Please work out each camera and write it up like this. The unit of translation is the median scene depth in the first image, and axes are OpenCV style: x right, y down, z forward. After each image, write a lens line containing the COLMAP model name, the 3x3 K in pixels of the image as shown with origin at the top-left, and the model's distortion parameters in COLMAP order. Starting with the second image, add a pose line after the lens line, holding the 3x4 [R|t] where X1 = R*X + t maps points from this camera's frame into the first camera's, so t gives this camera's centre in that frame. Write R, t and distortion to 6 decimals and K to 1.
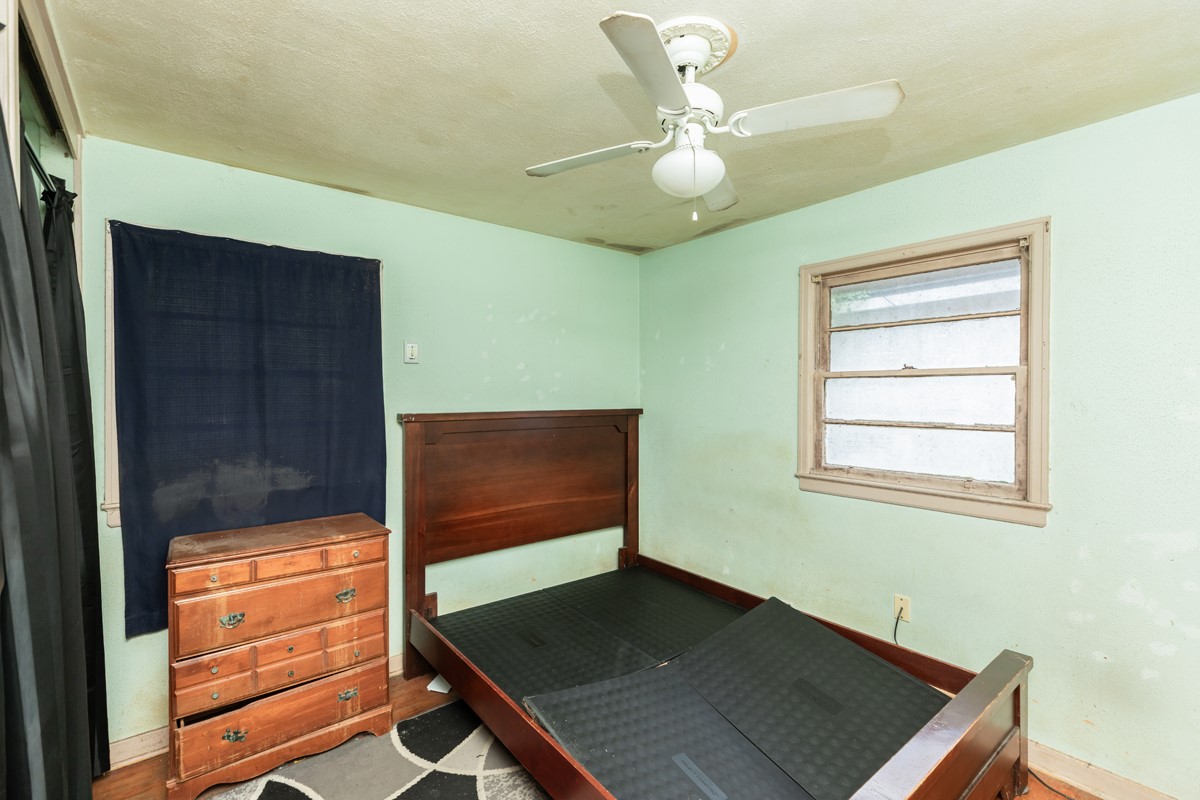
lens RADIAL K [[542.1, 0, 594.0], [0, 542.1, 401.5], [0, 0, 1]] dist [0.004411, -0.000881]
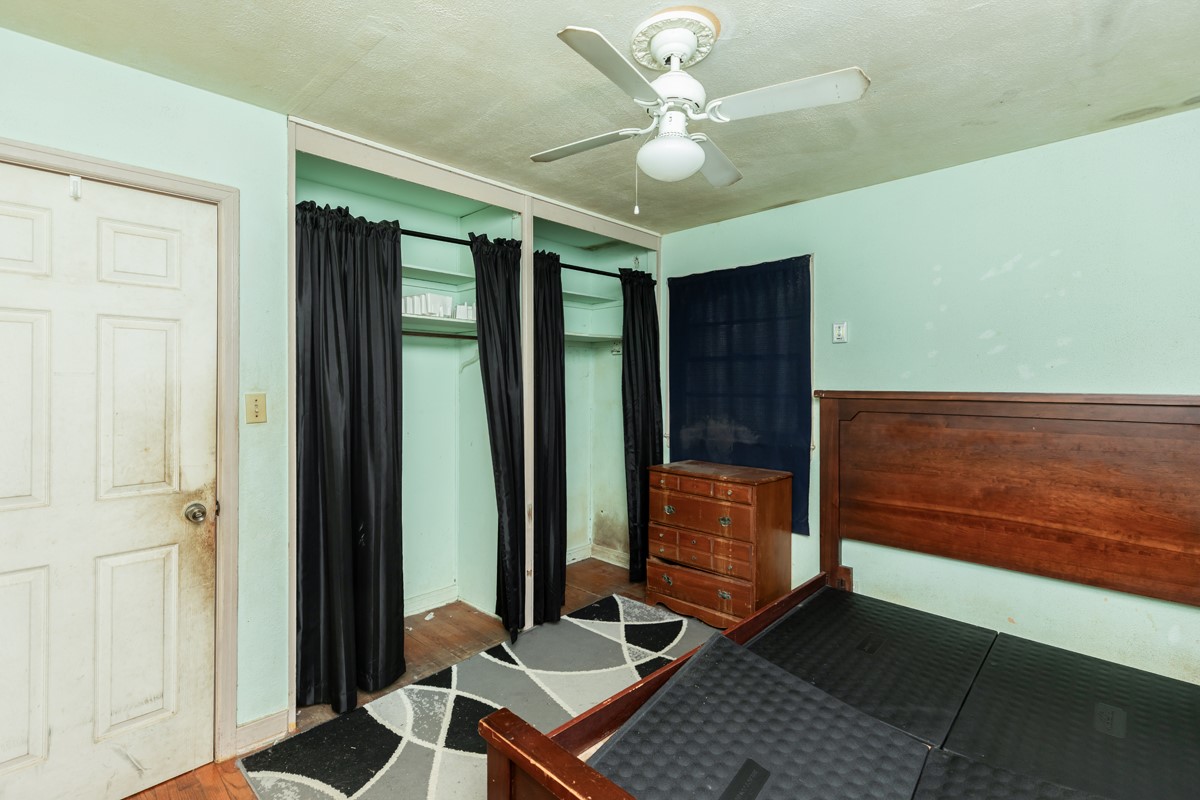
lens RADIAL K [[542.1, 0, 592.3], [0, 542.1, 393.7], [0, 0, 1]] dist [0.004411, -0.000881]
pose [[0.114070, 0.022700, -0.993213, 0.698192], [-0.015398, 0.999659, 0.021079, 0.013968], [0.993353, 0.012889, 0.114380, 0.428870]]
